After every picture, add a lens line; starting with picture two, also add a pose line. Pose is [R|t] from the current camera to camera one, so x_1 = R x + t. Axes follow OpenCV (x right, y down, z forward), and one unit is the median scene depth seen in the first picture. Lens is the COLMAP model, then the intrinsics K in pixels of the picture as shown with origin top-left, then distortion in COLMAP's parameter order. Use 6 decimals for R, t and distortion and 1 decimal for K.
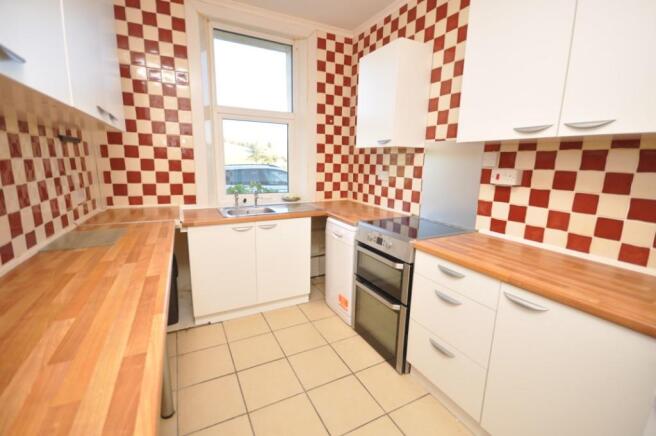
lens RADIAL K [[287.1, 0, 328.0], [0, 287.1, 218.0], [0, 0, 1]] dist [-0.000447, -0.000189]
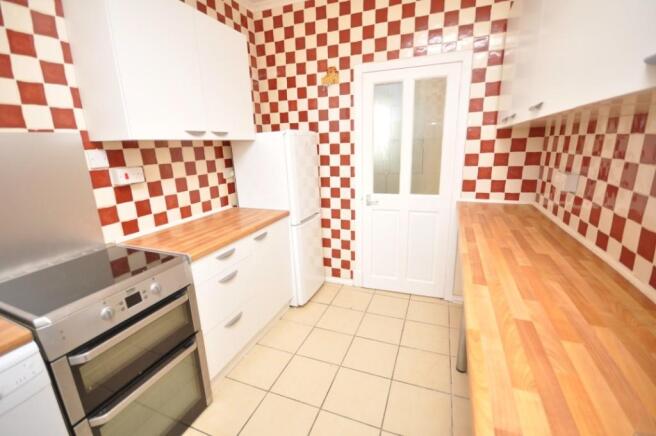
lens RADIAL K [[290.0, 0, 324.5], [0, 290.0, 223.0], [0, 0, 1]] dist [-0.000021, -0.000175]
pose [[-0.647926, -0.202484, 0.734297, -0.694380], [0.166440, 0.903088, 0.395891, -0.336652], [-0.743296, 0.378725, -0.551433, 1.357610]]
